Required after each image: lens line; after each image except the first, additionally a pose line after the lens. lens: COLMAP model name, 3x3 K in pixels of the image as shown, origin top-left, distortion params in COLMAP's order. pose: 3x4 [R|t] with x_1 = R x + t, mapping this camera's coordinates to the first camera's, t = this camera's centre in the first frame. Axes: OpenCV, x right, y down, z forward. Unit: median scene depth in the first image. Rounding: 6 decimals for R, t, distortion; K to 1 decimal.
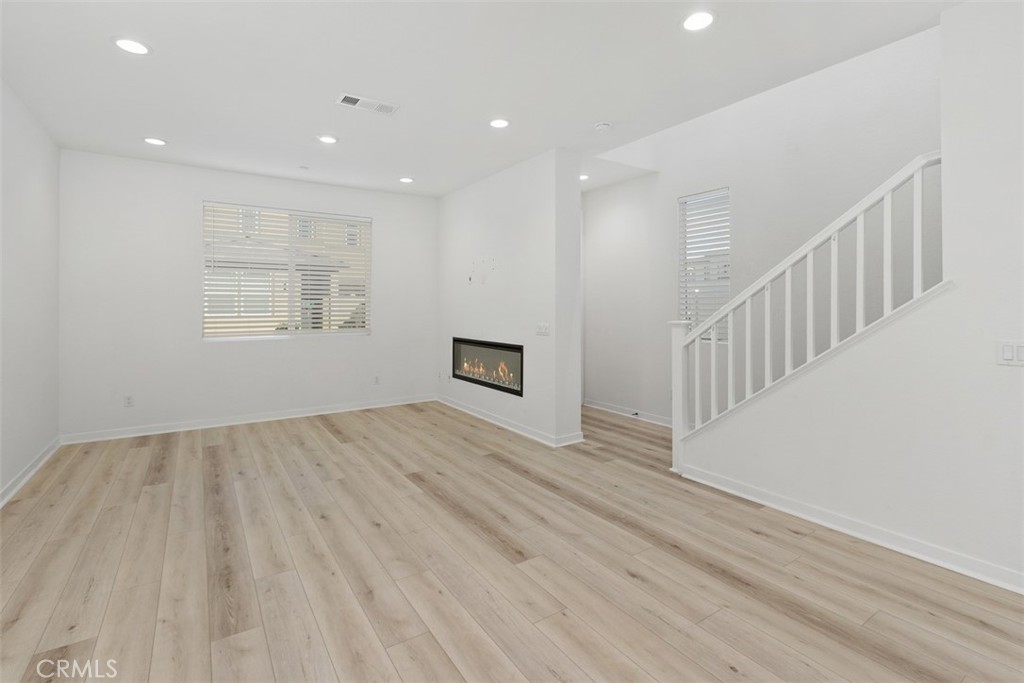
lens RADIAL K [[476.6, 0, 513.7], [0, 476.6, 308.9], [0, 0, 1]] dist [-0.002183, -0.000666]
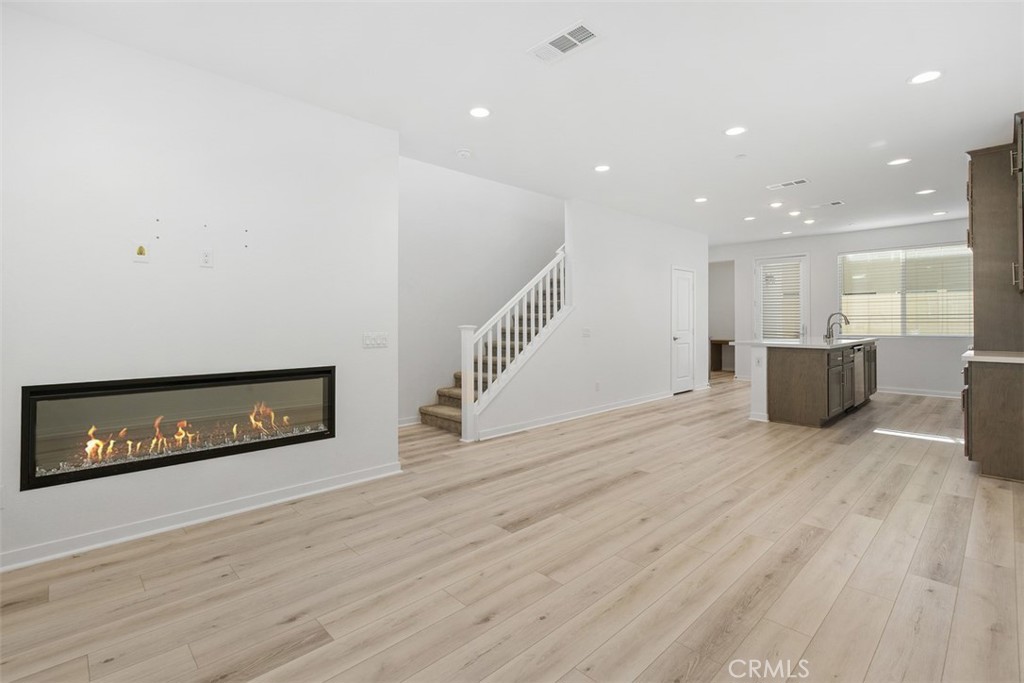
lens RADIAL K [[476.6, 0, 513.7], [0, 476.6, 308.9], [0, 0, 1]] dist [-0.002183, -0.000666]
pose [[-0.179546, 0.025650, 0.983415, -1.214943], [0.009185, 0.999660, -0.024397, 0.017144], [-0.983707, 0.004653, -0.179720, 1.404392]]
